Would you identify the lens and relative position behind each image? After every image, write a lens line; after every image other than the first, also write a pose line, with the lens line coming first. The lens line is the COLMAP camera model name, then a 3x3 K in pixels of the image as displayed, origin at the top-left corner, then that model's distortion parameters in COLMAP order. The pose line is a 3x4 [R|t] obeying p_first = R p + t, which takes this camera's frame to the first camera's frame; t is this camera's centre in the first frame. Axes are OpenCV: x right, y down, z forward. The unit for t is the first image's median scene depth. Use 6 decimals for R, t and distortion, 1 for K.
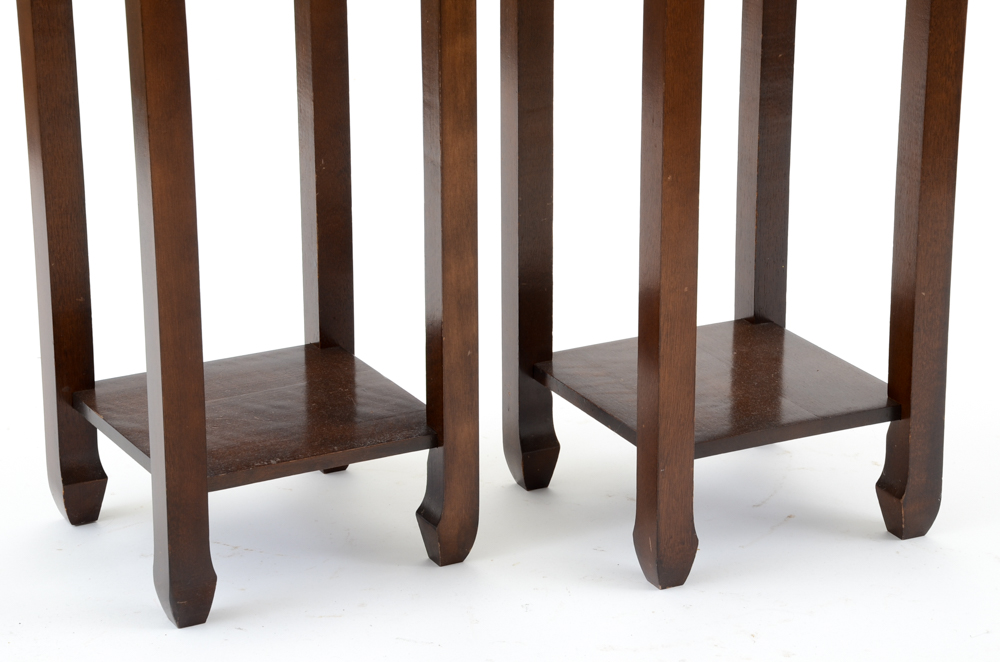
lens RADIAL K [[2889.4, 0, 497.3], [0, 2889.4, 336.0], [0, 0, 1]] dist [0.887470, 0.000000]
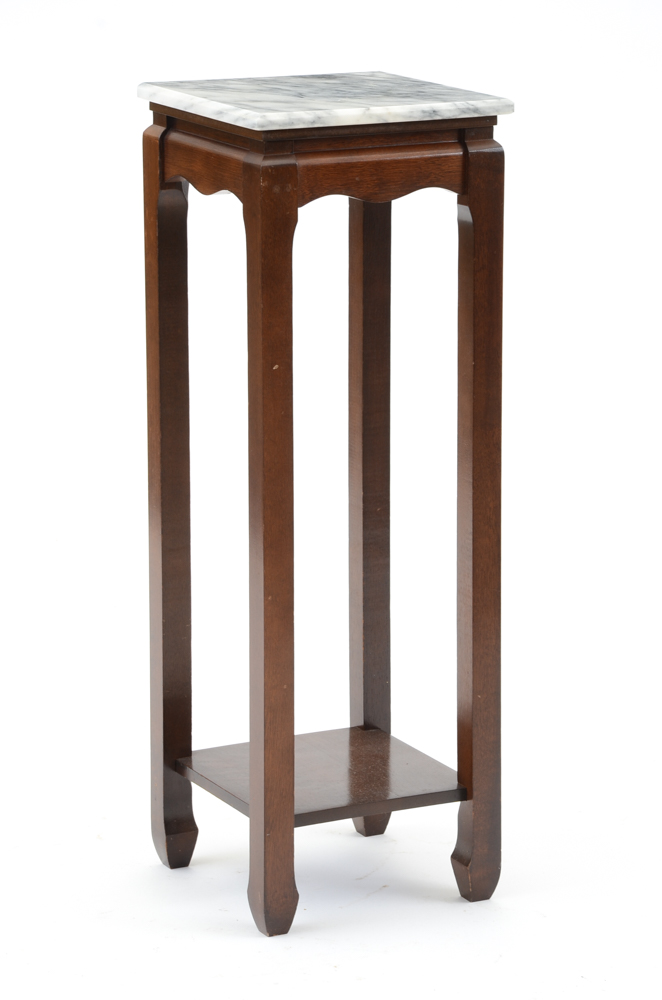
lens RADIAL K [[3864.5, 0, 329.1], [0, 3864.5, 520.4], [0, 0, 1]] dist [1.374013, 0.000000]
pose [[0.999995, 0.002798, 0.001716, 0.075740], [-0.002603, 0.994521, -0.104508, 0.082616], [-0.001999, 0.104503, 0.994523, -0.644649]]
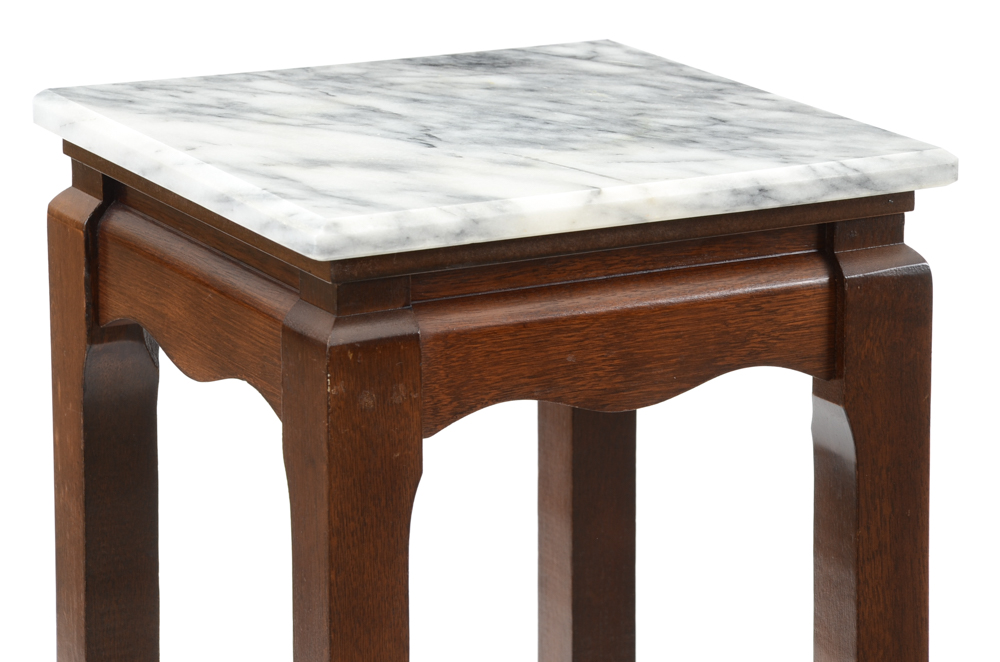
lens RADIAL K [[4304.7, 0, 492.8], [0, 4304.7, 334.6], [0, 0, 1]] dist [1.383168, 0.000000]
pose [[0.999939, -0.001395, 0.010944, 0.069383], [0.002216, 0.997148, -0.075435, -0.166730], [-0.010807, 0.075454, 0.997091, 0.202506]]
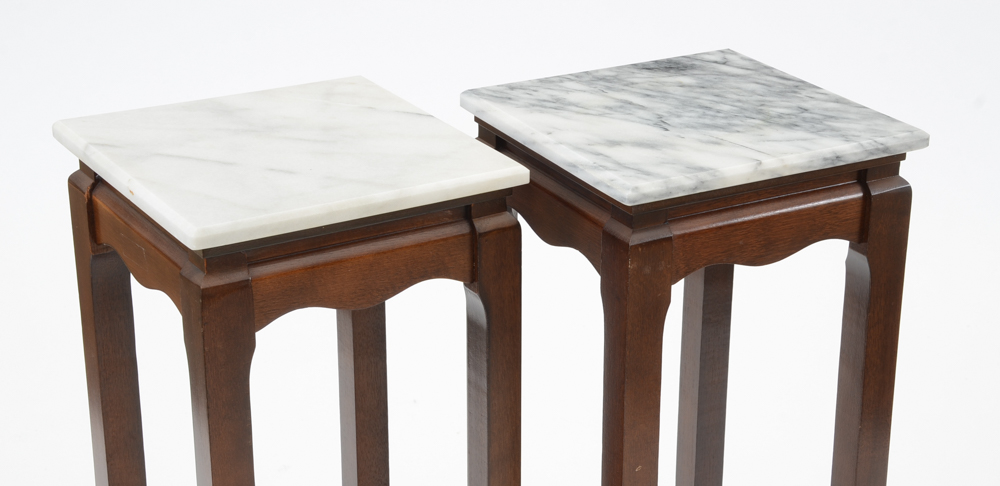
lens RADIAL K [[1964.1, 0, 506.3], [0, 1964.1, 329.5], [0, 0, 1]] dist [0.412428, 0.000000]
pose [[0.999611, -0.003833, 0.027636, -0.004135], [0.001256, 0.995694, 0.092691, -0.245685], [-0.027872, -0.092620, 0.995311, 0.249401]]
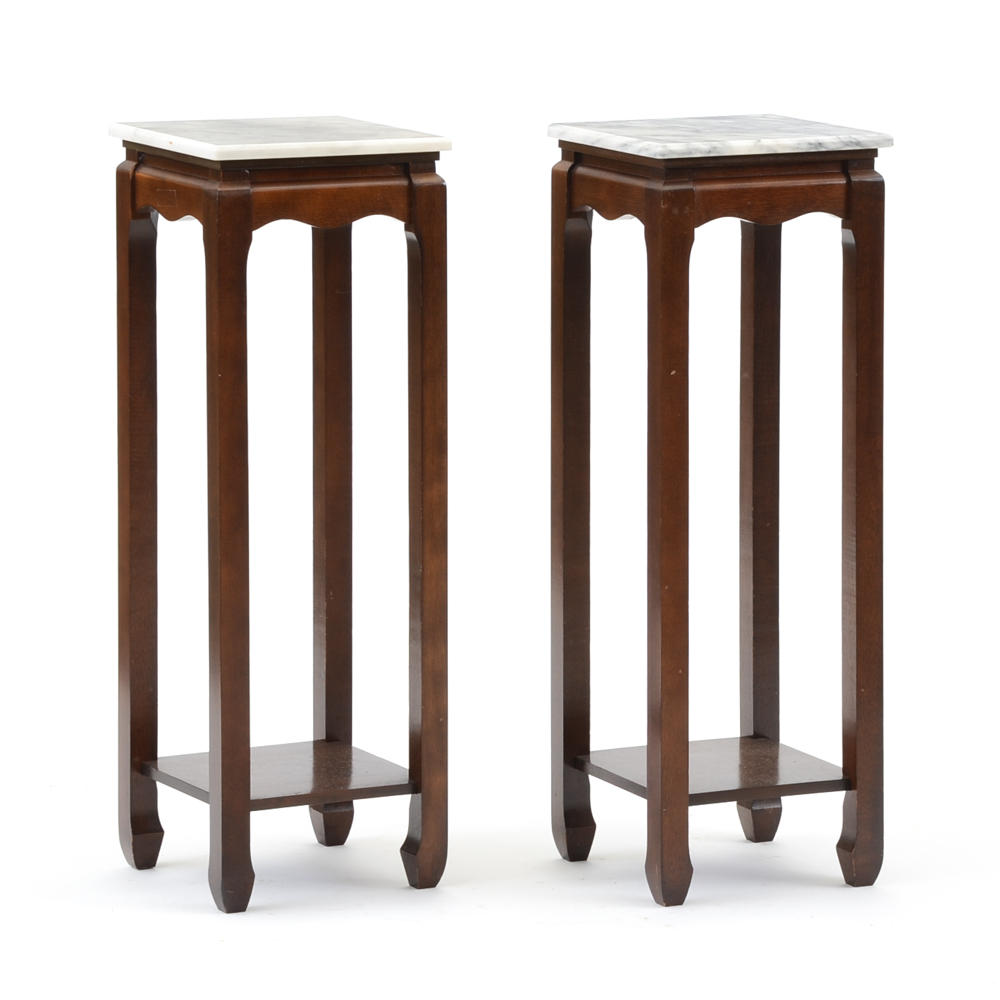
lens RADIAL K [[5985.9, 0, 496.3], [0, 5985.9, 490.6], [0, 0, 1]] dist [1.137154, 0.000000]
pose [[0.999418, 0.006421, -0.033514, 0.067766], [-0.012243, 0.984215, -0.176553, 0.373289], [0.031851, 0.176861, 0.983720, -1.677373]]
